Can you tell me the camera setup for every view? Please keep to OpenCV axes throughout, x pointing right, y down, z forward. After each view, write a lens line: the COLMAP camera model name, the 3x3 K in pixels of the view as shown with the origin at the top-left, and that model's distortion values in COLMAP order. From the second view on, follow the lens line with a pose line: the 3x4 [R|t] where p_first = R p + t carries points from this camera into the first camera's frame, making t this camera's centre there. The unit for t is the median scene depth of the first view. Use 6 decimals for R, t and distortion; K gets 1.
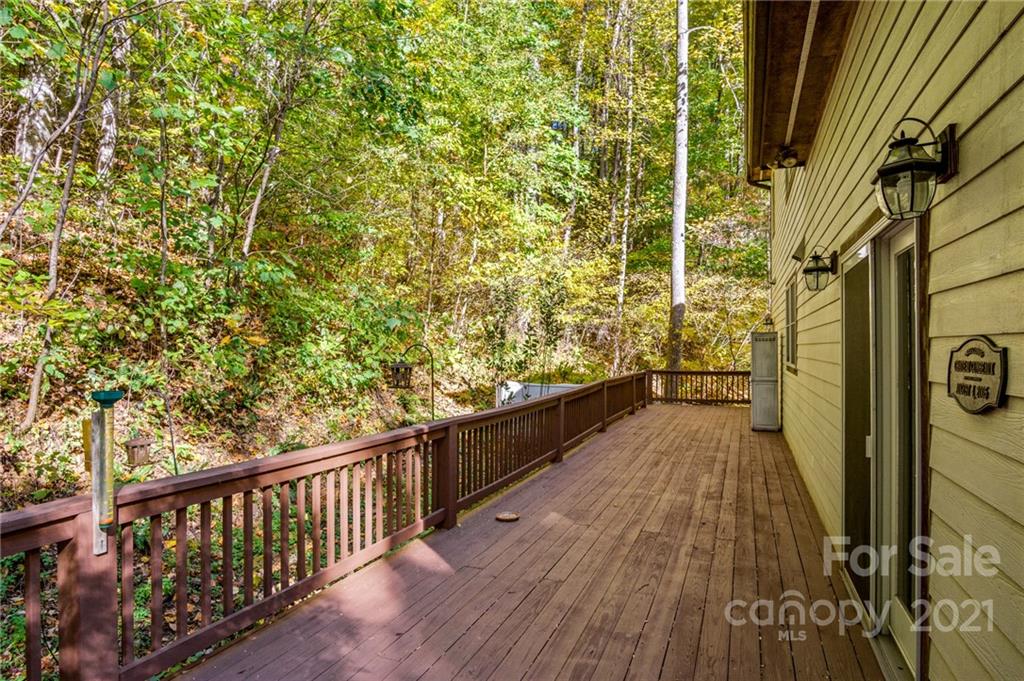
lens RADIAL K [[583.9, 0, 512.0], [0, 583.9, 340.5], [0, 0, 1]] dist [0.000636, 0.000460]
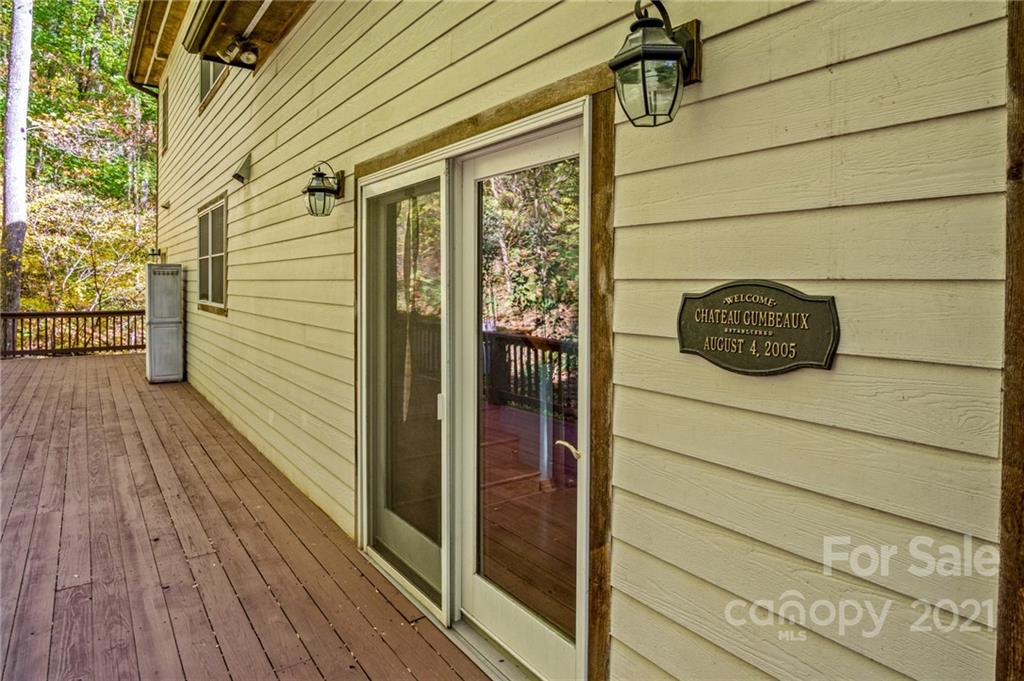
lens RADIAL K [[594.0, 0, 511.1], [0, 594.0, 290.5], [0, 0, 1]] dist [-0.025916, 0.000234]
pose [[0.532029, -0.003675, 0.846718, -0.019153], [-0.019146, 0.999683, 0.016369, -0.000059], [-0.846510, -0.024920, 0.531790, 0.165726]]
